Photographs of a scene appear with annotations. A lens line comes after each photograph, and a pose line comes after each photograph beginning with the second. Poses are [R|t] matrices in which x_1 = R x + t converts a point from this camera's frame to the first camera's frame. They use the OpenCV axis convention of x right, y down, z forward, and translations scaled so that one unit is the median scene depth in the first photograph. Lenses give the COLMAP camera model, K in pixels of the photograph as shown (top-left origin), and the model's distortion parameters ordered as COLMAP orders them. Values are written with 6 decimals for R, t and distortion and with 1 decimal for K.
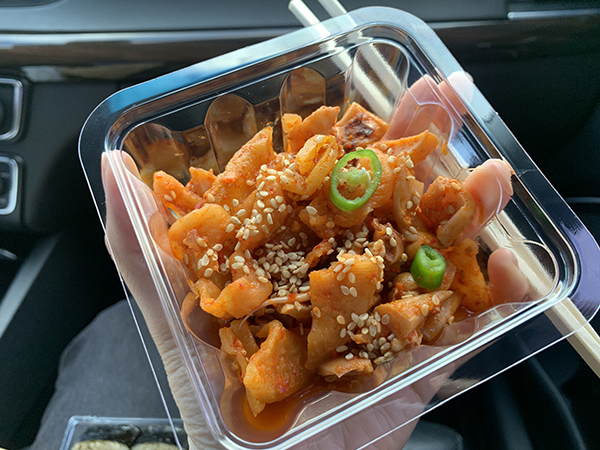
lens RADIAL K [[449.7, 0, 300.0], [0, 449.7, 225.0], [0, 0, 1]] dist [0.003435, -0.001209]
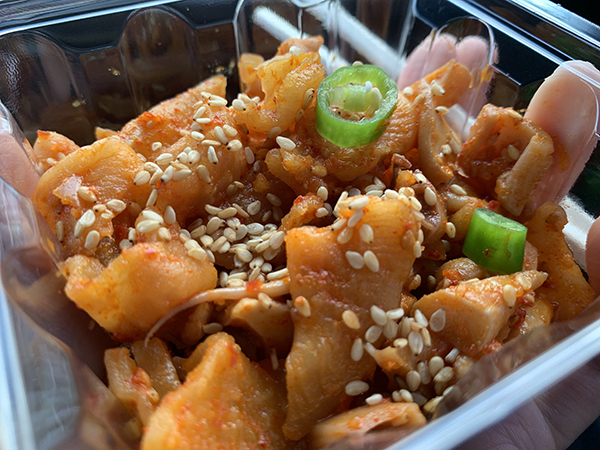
lens RADIAL K [[489.8, 0, 300.0], [0, 489.8, 225.0], [0, 0, 1]] dist [-0.045959, -0.003462]
pose [[0.998485, -0.031493, 0.045124, 0.012429], [0.043770, 0.951528, -0.304432, 0.265903], [-0.033350, 0.305945, 0.951465, 0.440988]]
